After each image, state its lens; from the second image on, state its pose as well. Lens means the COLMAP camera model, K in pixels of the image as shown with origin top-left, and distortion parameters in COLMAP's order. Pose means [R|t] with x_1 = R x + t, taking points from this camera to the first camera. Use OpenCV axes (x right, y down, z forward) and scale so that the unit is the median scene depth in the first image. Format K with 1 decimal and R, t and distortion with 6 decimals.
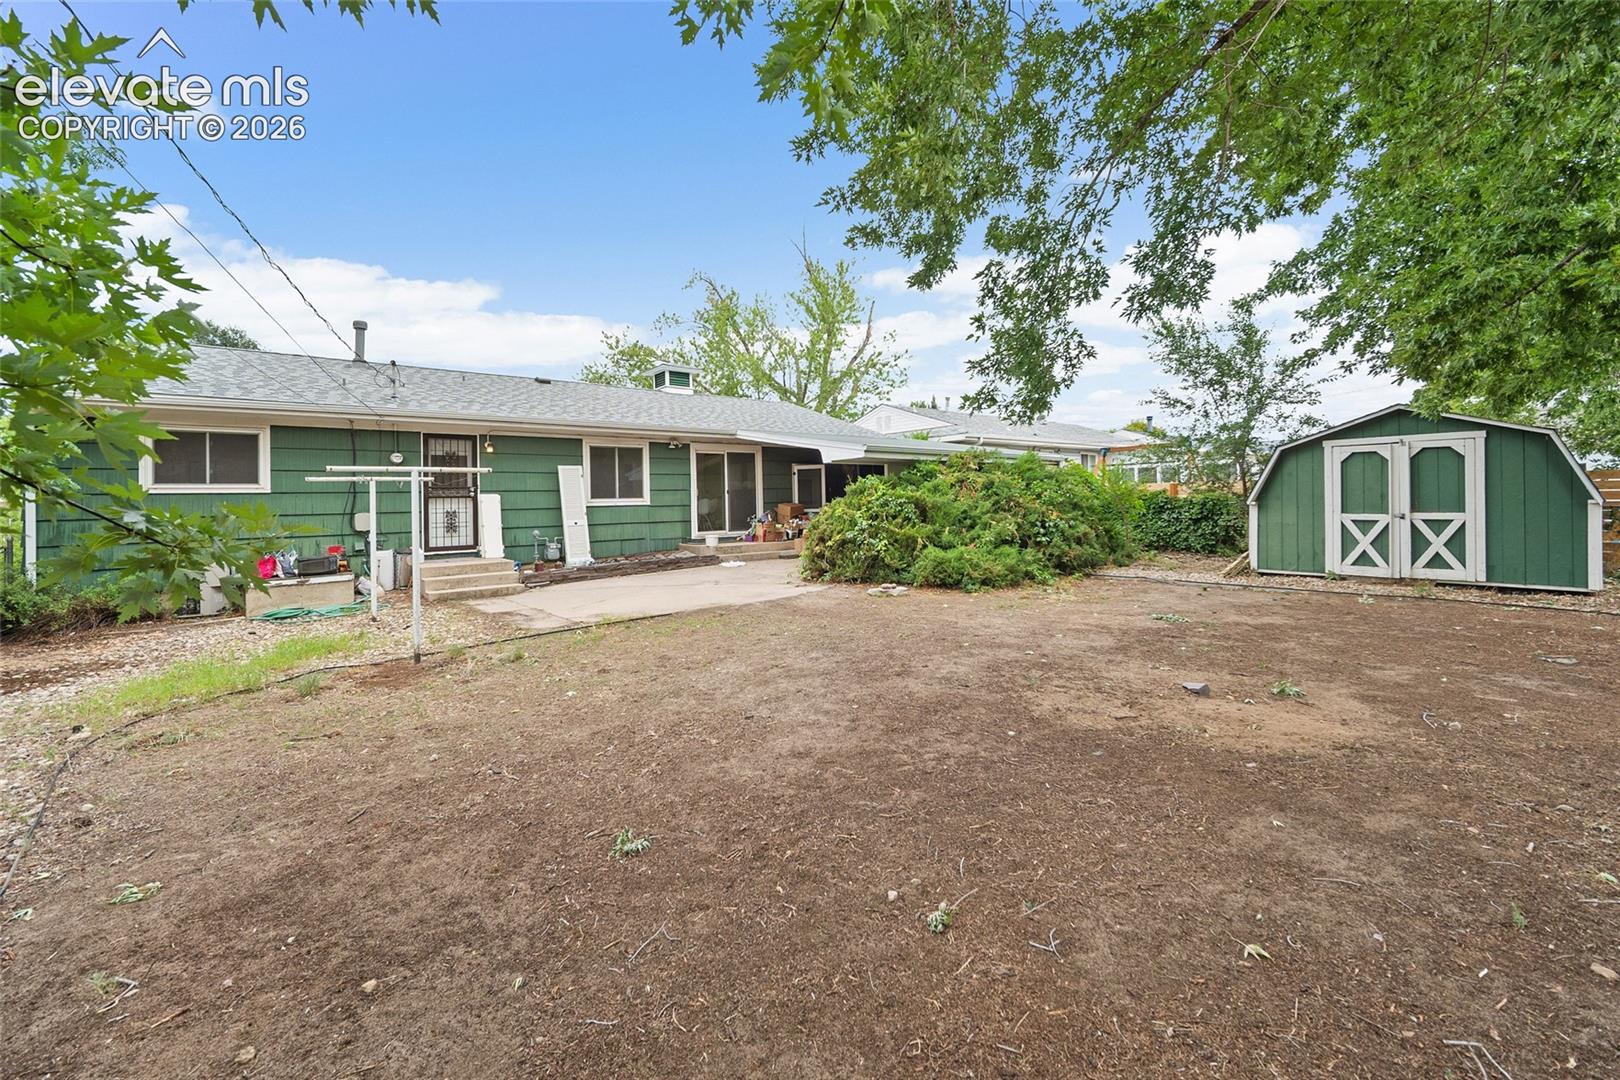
lens RADIAL K [[693.8, 0, 815.5], [0, 693.8, 491.0], [0, 0, 1]] dist [-0.000691, -0.000145]
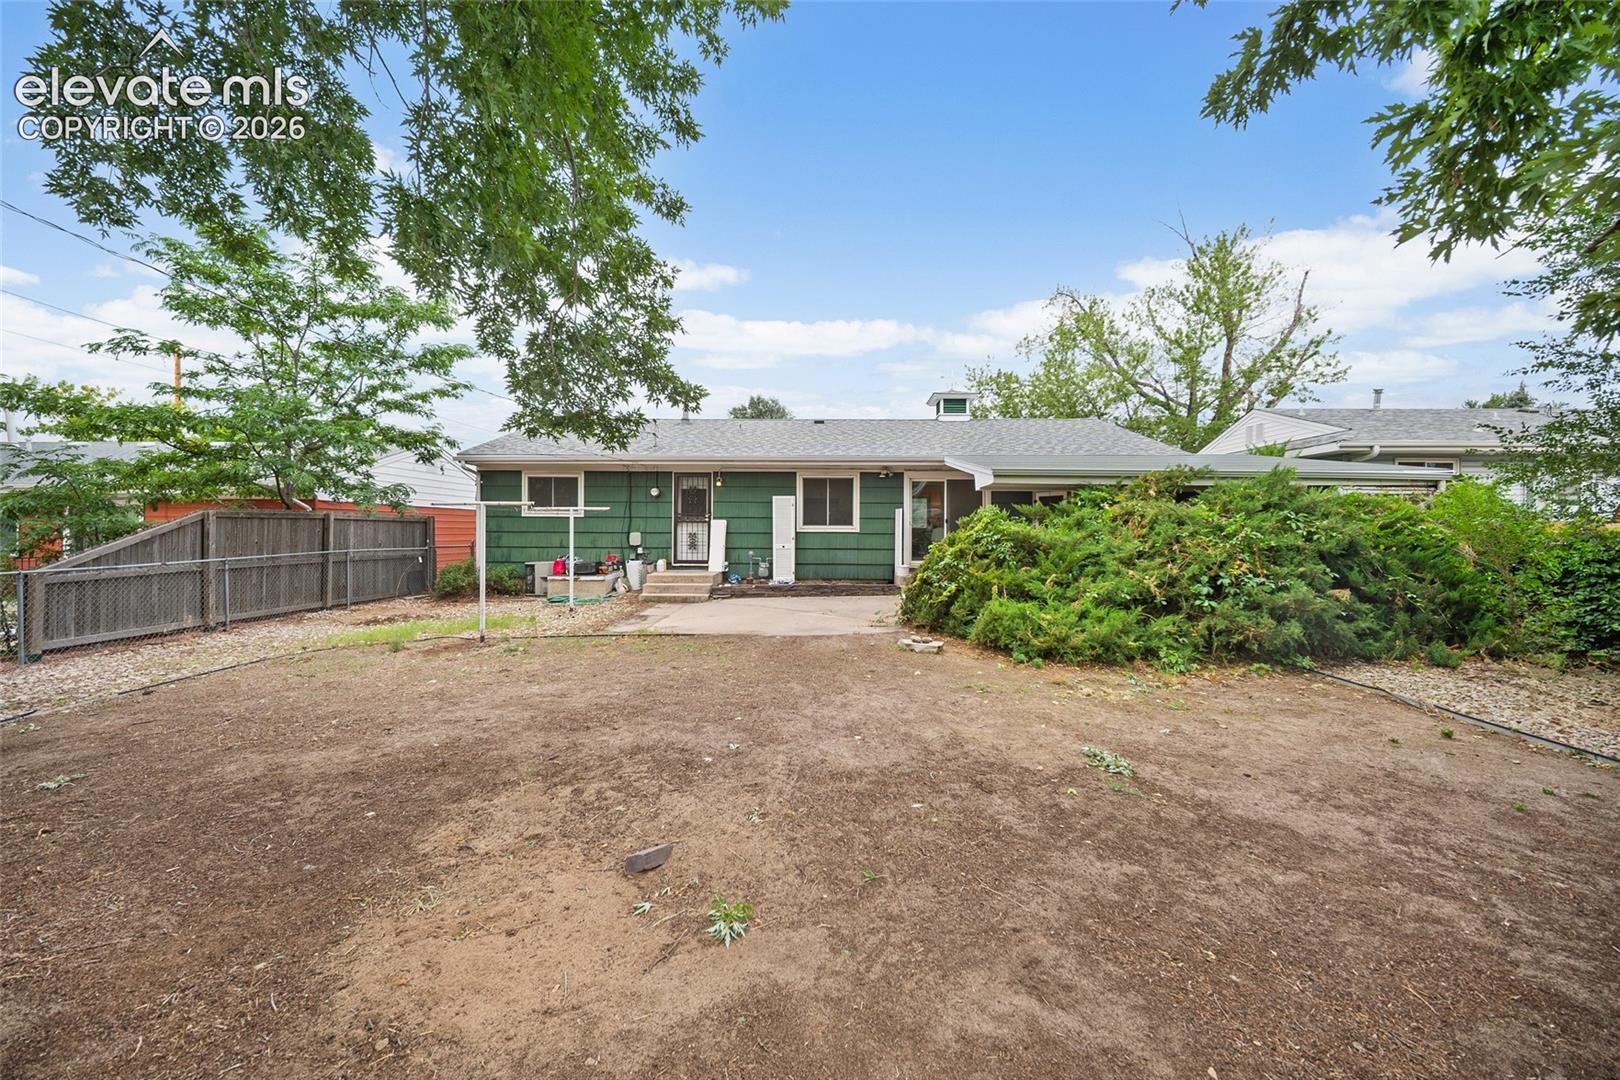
lens RADIAL K [[637.1, 0, 807.1], [0, 637.1, 531.9], [0, 0, 1]] dist [-0.001863, 0.000482]
pose [[0.731526, 0.029404, -0.681179, 0.459524], [-0.011295, 0.999455, 0.031013, -0.012188], [0.681720, -0.014993, 0.731460, 0.303094]]
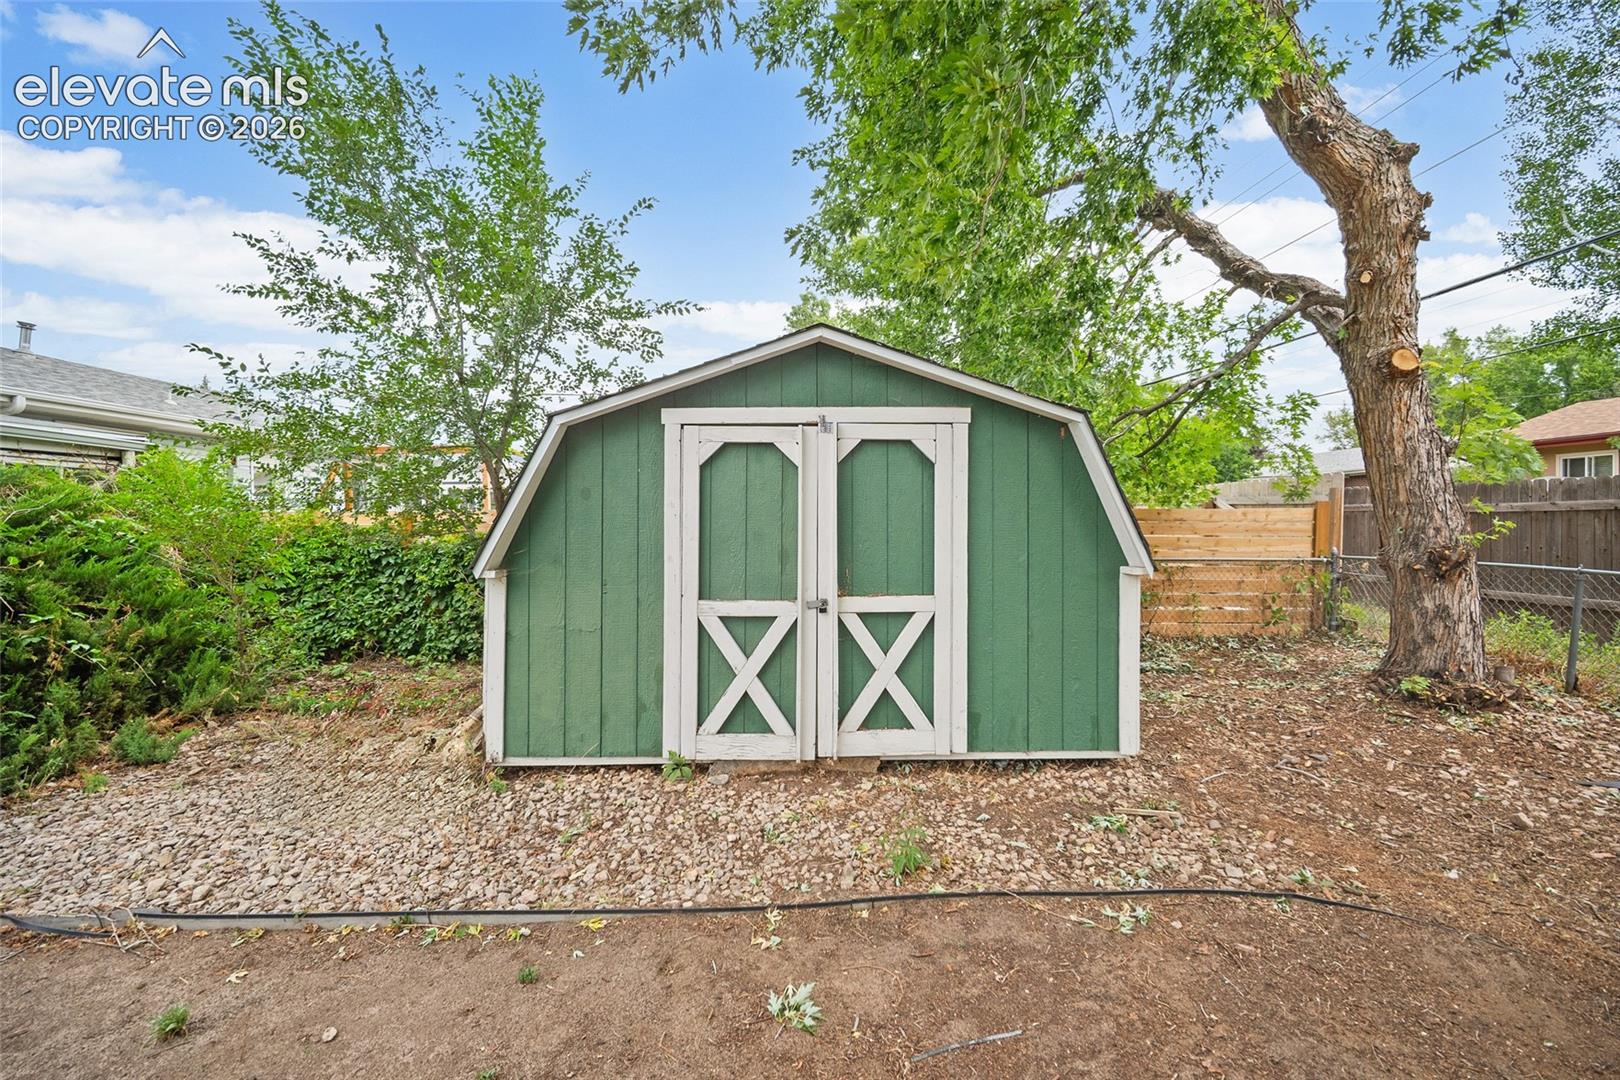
lens RADIAL K [[637.1, 0, 816.1], [0, 637.1, 529.4], [0, 0, 1]] dist [-0.001863, 0.000482]
pose [[0.652602, 0.004487, 0.757687, 0.468450], [-0.016445, 0.999831, 0.008243, -0.009214], [-0.757522, -0.017840, 0.652566, 0.633759]]
